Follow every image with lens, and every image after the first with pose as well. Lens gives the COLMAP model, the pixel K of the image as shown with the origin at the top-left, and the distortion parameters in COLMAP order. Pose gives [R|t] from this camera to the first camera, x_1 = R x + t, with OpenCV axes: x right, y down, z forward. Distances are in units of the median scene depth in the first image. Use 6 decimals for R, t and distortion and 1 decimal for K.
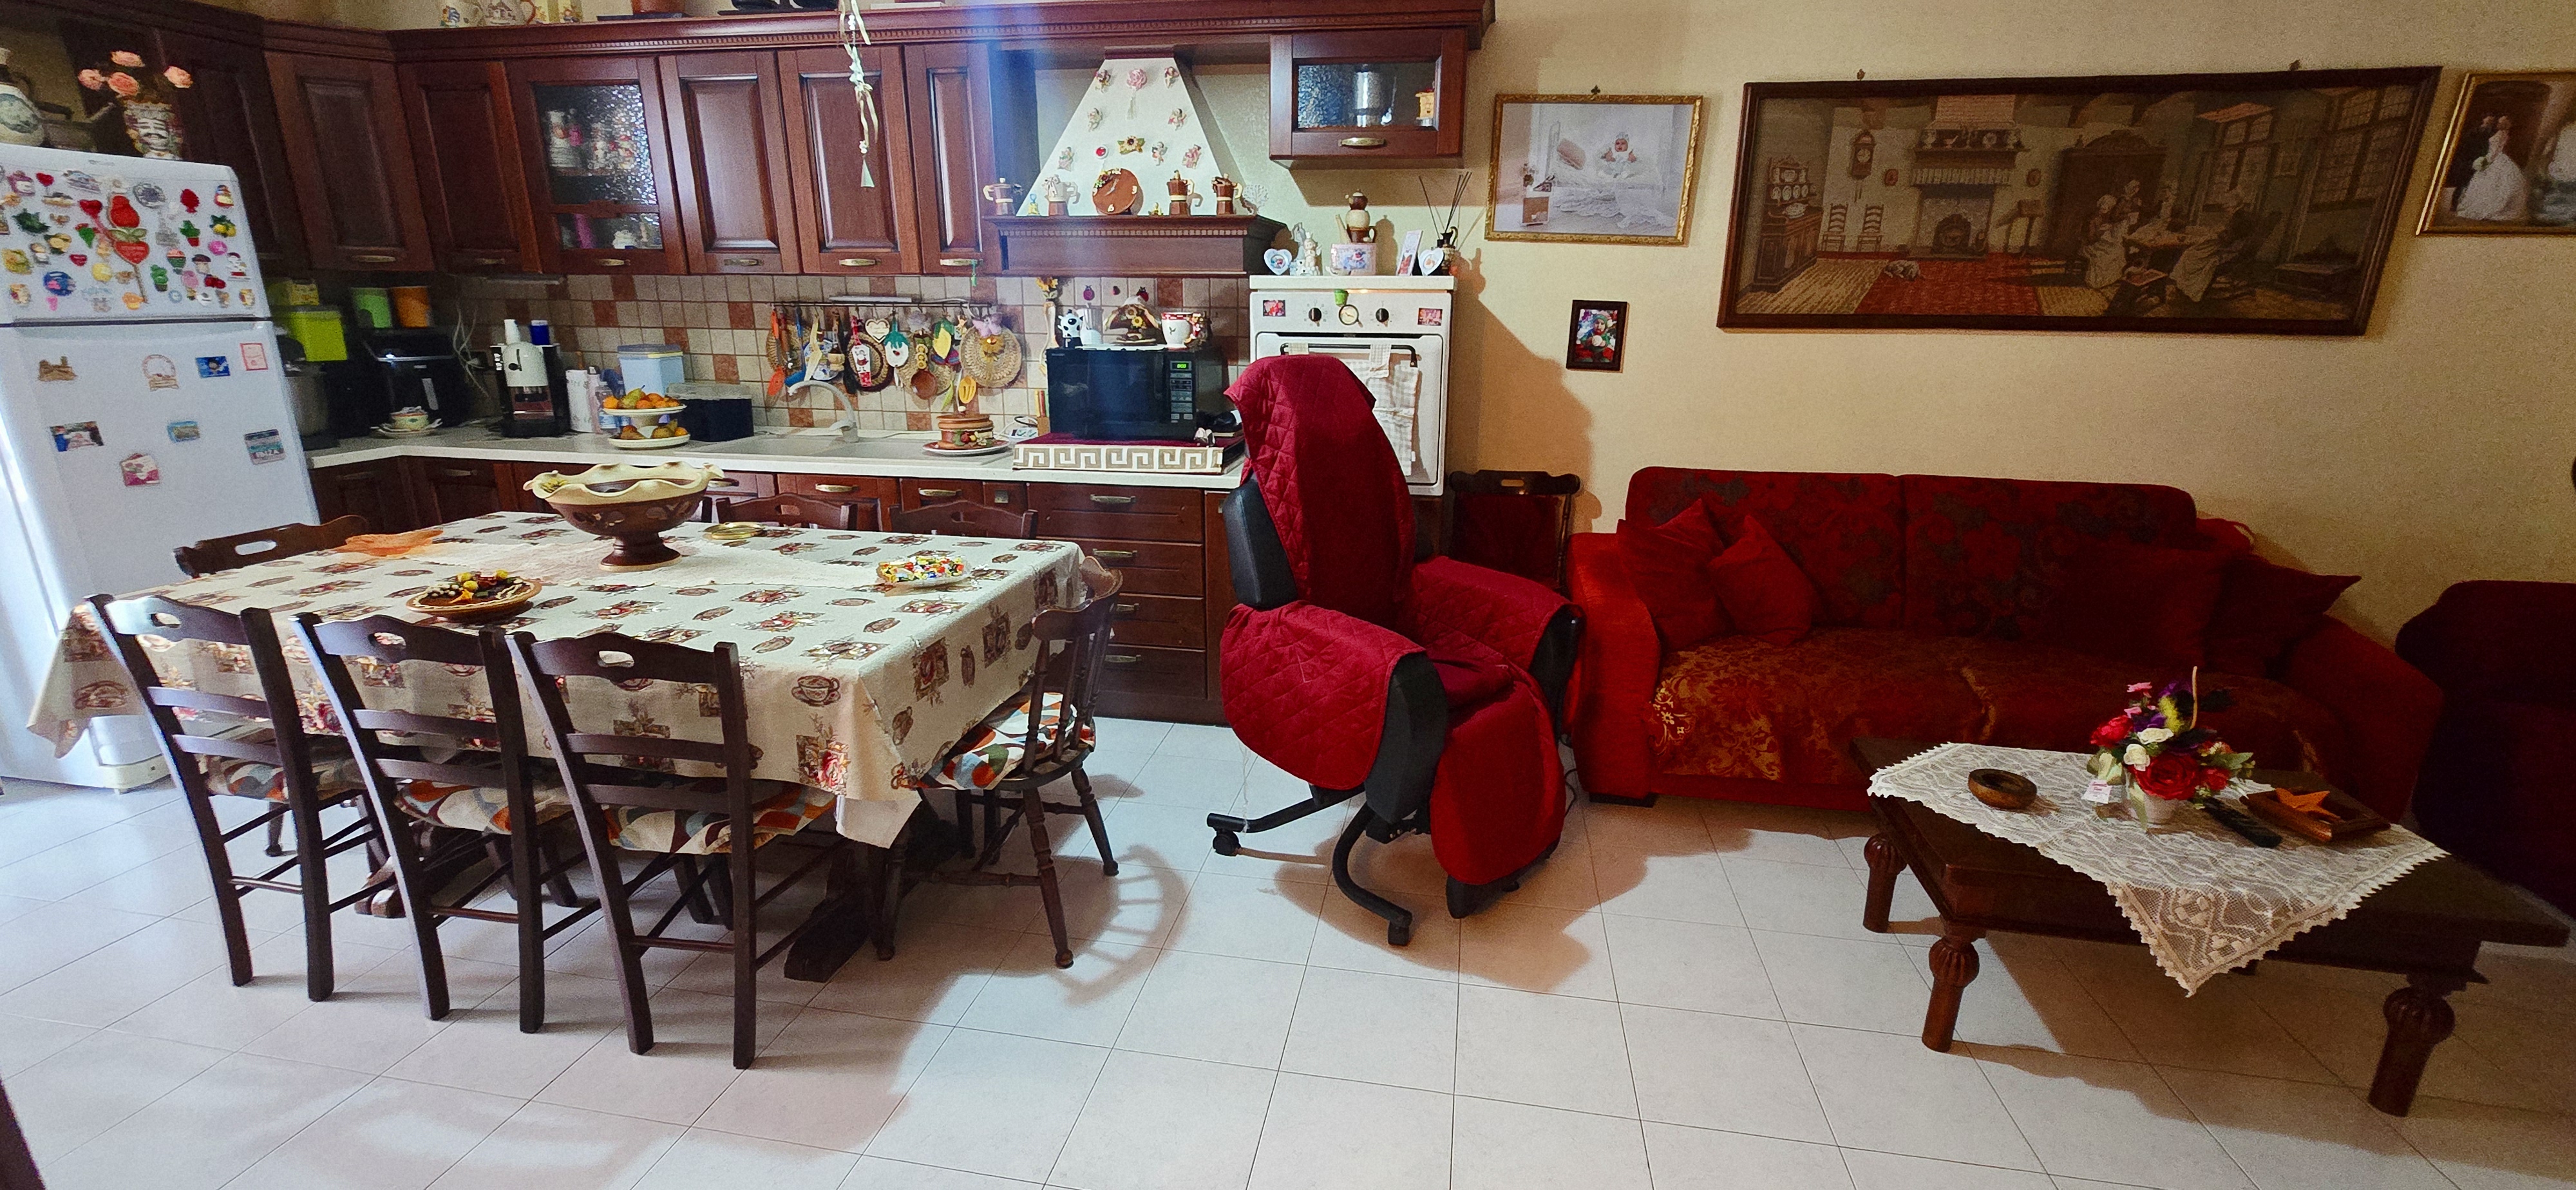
lens RADIAL K [[1050.0, 0, 1287.4], [0, 1050.0, 586.3], [0, 0, 1]] dist [-0.003567, 0.000791]
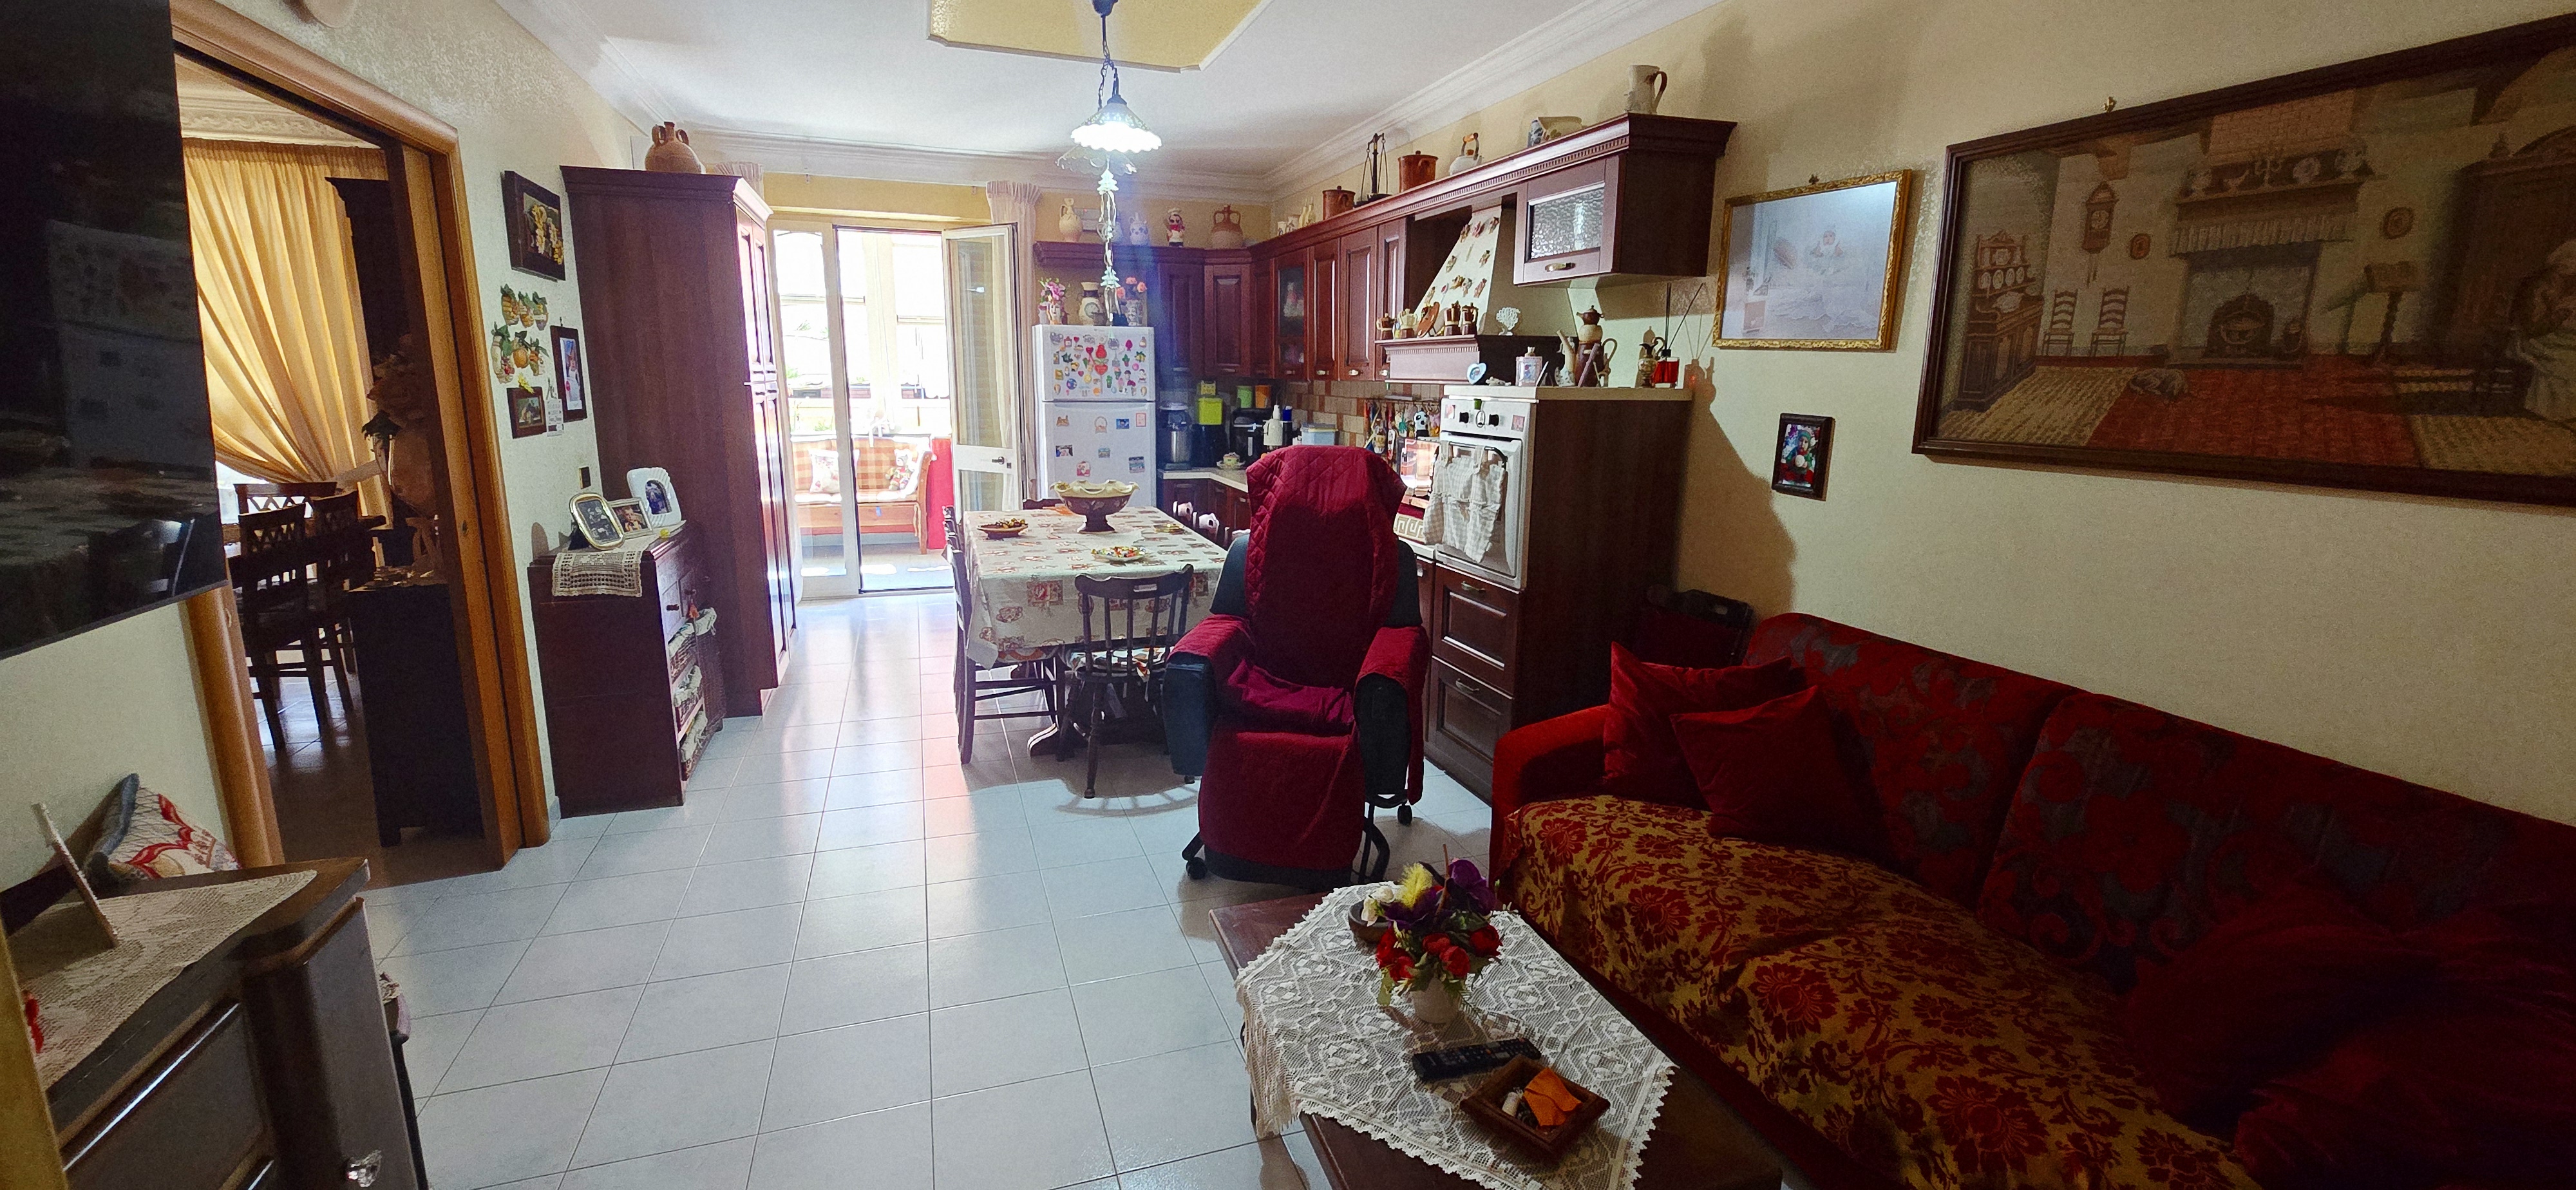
lens RADIAL K [[1046.9, 0, 1280.9], [0, 1046.9, 587.9], [0, 0, 1]] dist [-0.003056, 0.000348]
pose [[0.491412, 0.173502, -0.853470, 0.942170], [-0.244331, 0.968067, 0.056118, -0.089305], [0.835953, 0.180952, 0.518111, 0.254666]]
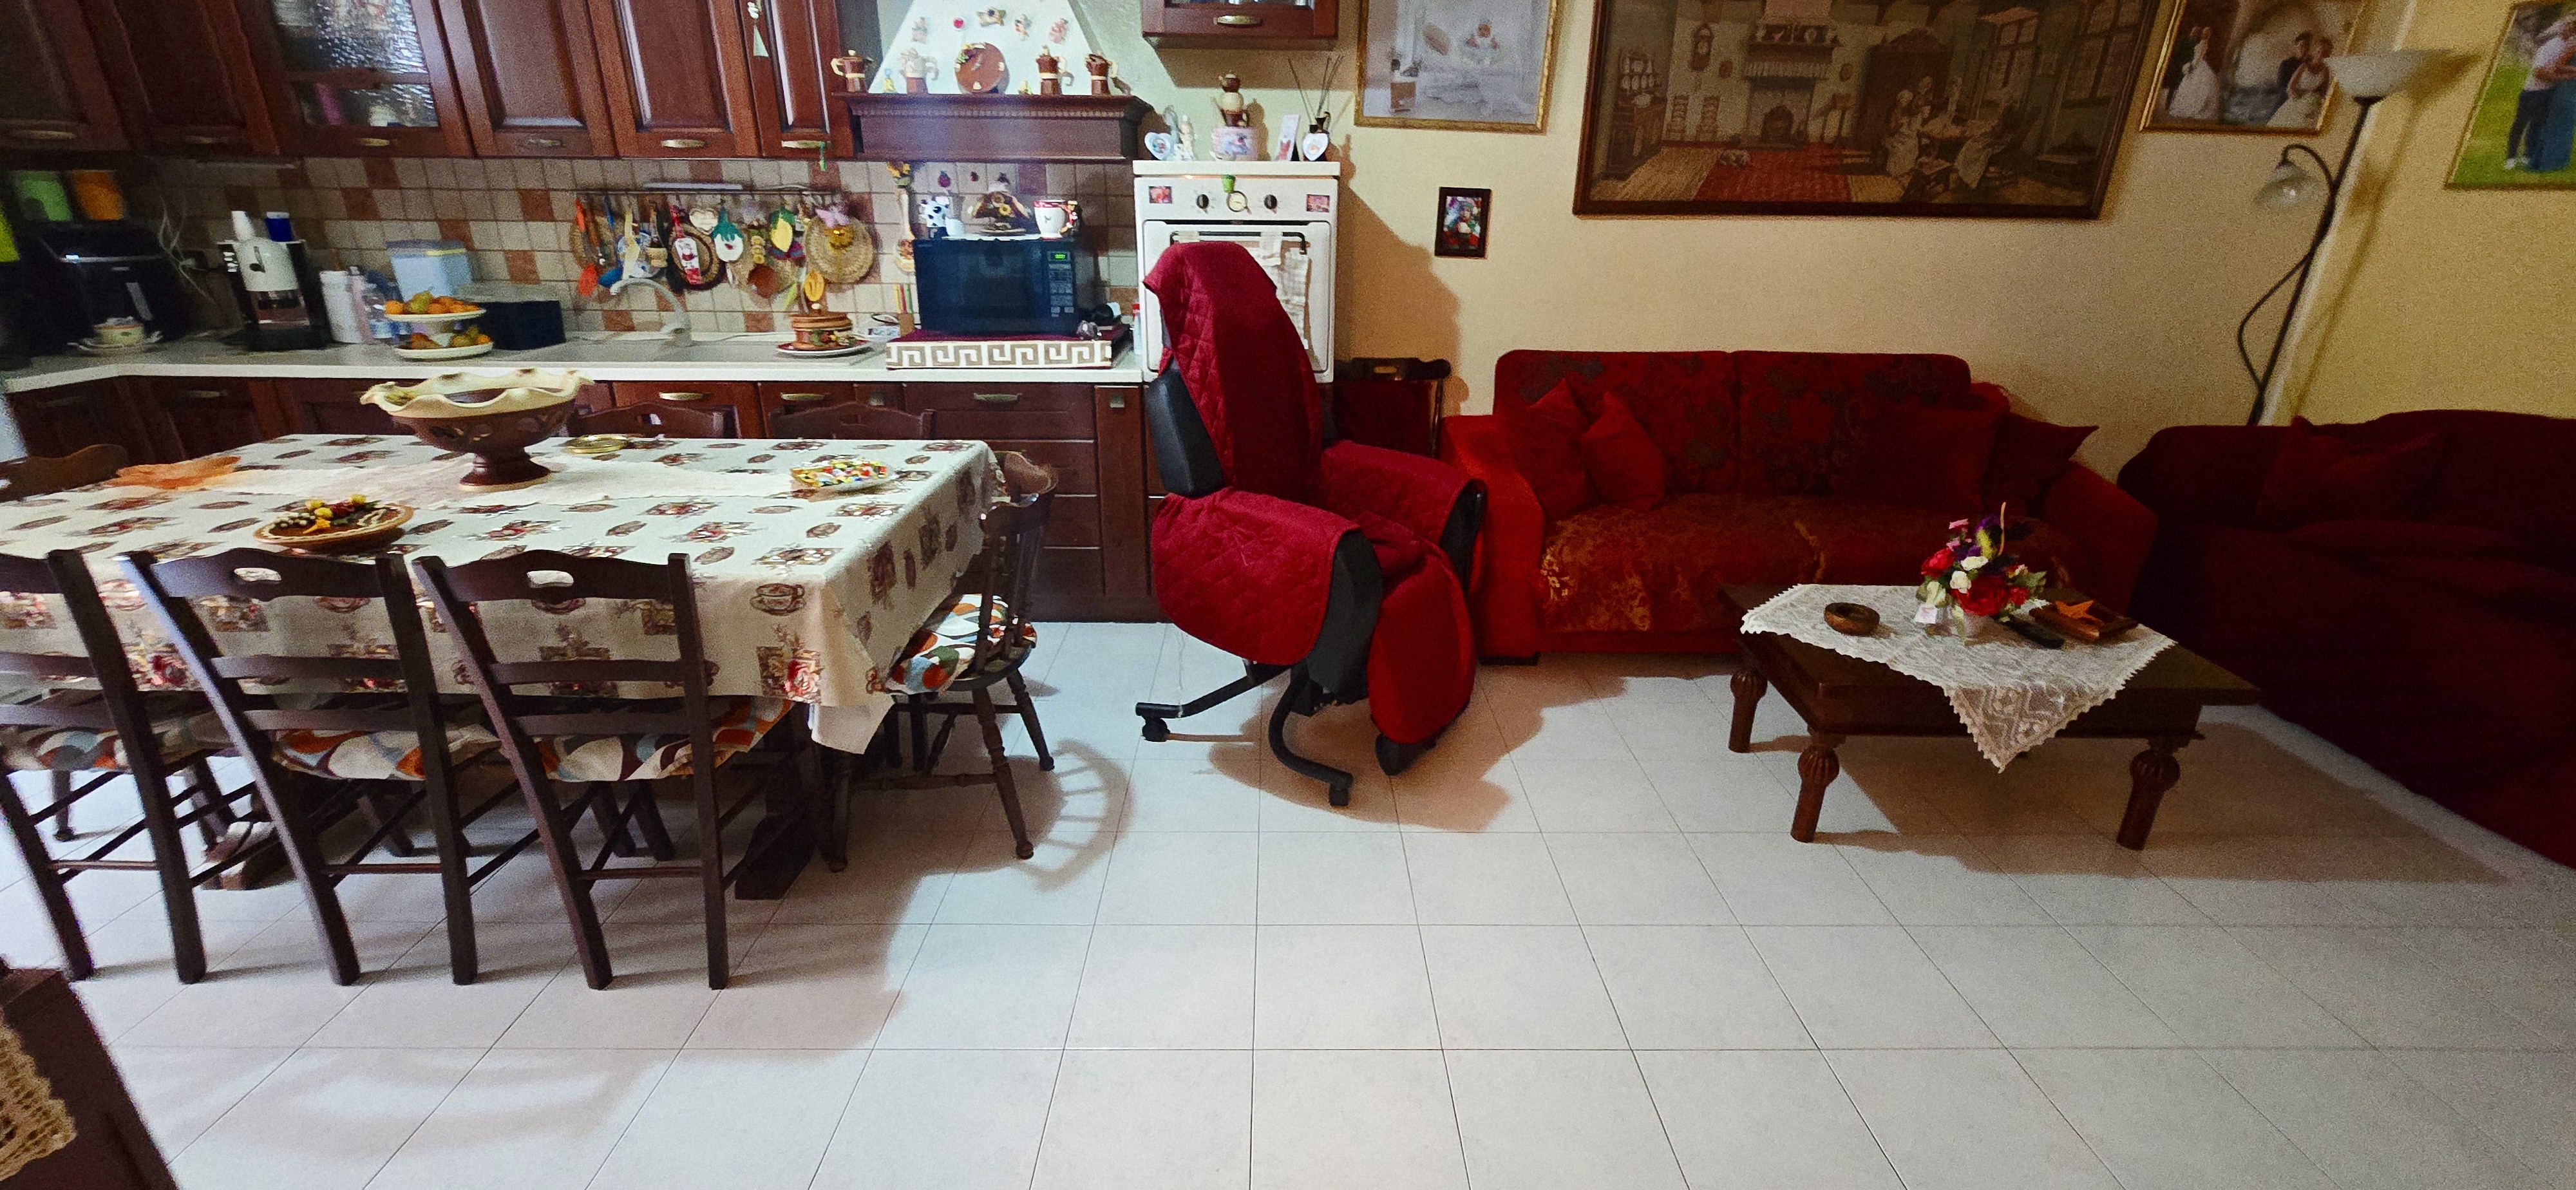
lens RADIAL K [[1047.5, 0, 1284.0], [0, 1047.5, 588.5], [0, 0, 1]] dist [-0.005532, 0.001155]
pose [[0.982657, -0.065136, 0.173615, -0.092263], [0.048244, 0.993837, 0.099807, 0.009459], [-0.179046, -0.089700, 0.979743, -0.014480]]
